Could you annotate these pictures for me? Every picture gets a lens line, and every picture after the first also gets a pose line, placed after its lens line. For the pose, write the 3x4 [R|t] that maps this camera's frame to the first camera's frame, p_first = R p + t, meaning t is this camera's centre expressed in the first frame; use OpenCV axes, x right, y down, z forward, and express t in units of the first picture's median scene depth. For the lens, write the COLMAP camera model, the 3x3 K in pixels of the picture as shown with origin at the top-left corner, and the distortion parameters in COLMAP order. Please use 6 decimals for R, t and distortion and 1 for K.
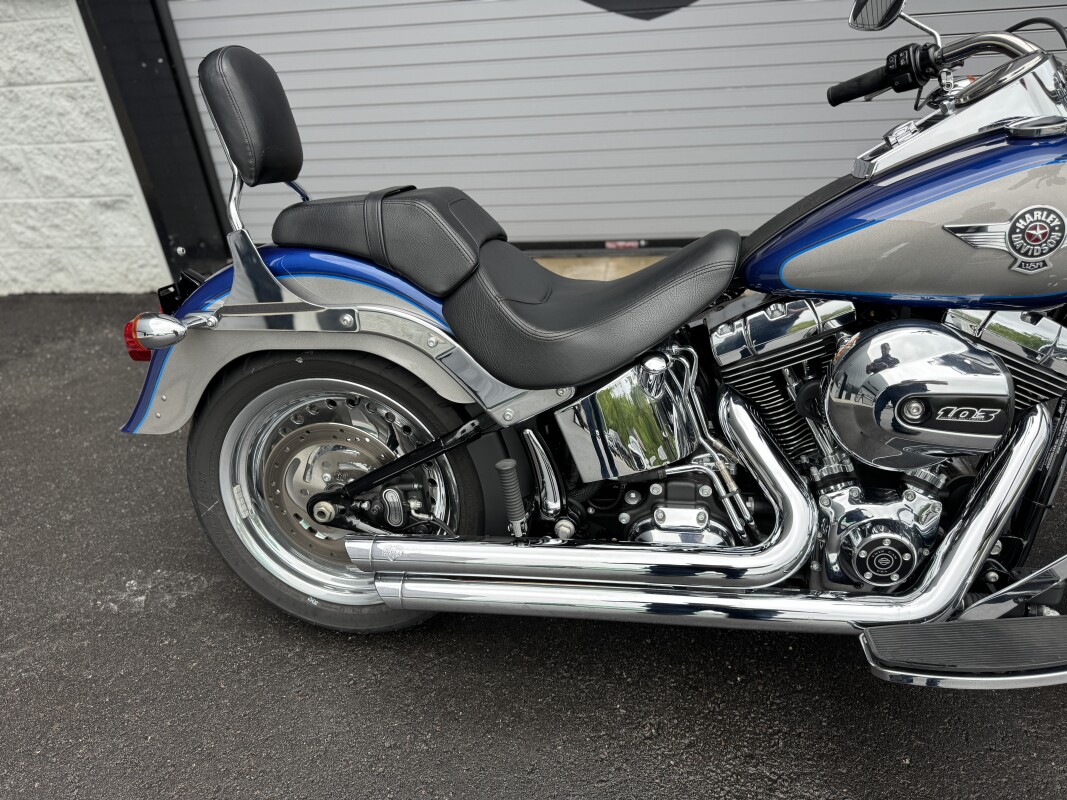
lens RADIAL K [[740.9, 0, 533.5], [0, 740.9, 400.0], [0, 0, 1]] dist [0.031075, -0.006896]
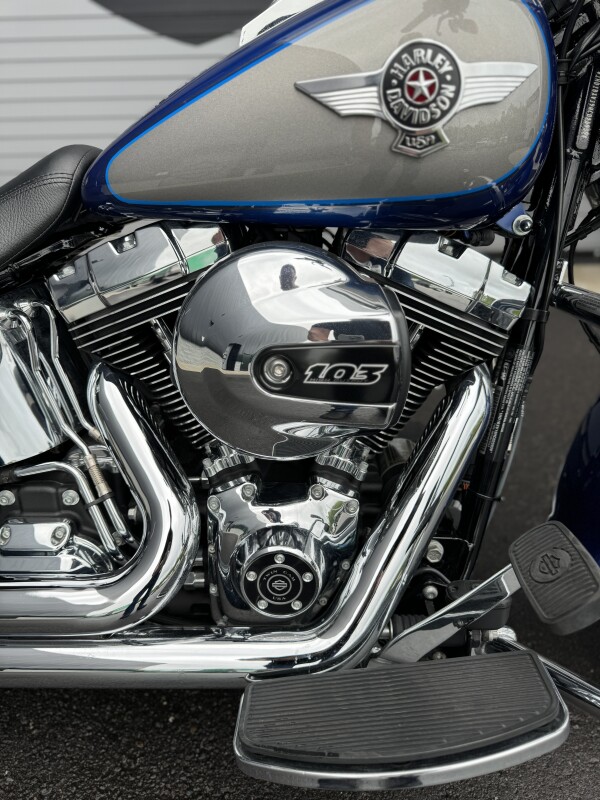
lens RADIAL K [[565.7, 0, 249.2], [0, 565.7, 404.7], [0, 0, 1]] dist [0.090394, -0.107726]
pose [[0.995493, -0.027826, 0.090657, 0.369770], [0.029164, 0.999484, -0.013465, 0.042278], [-0.090236, 0.016048, 0.995791, 0.412480]]
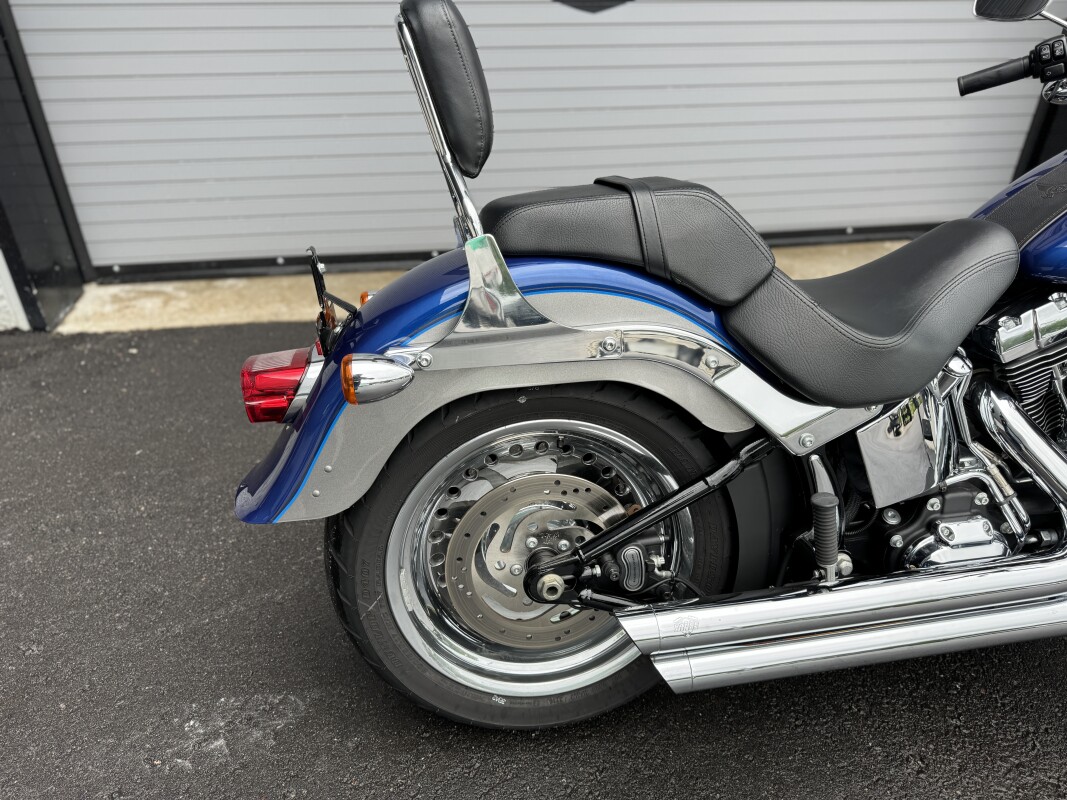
lens RADIAL K [[740.9, 0, 533.5], [0, 740.9, 400.0], [0, 0, 1]] dist [0.031075, -0.006896]
pose [[0.951071, -0.092897, 0.294678, -0.575871], [0.097018, 0.995282, 0.000637, -0.056918], [-0.293347, 0.027983, 0.955596, 0.271252]]
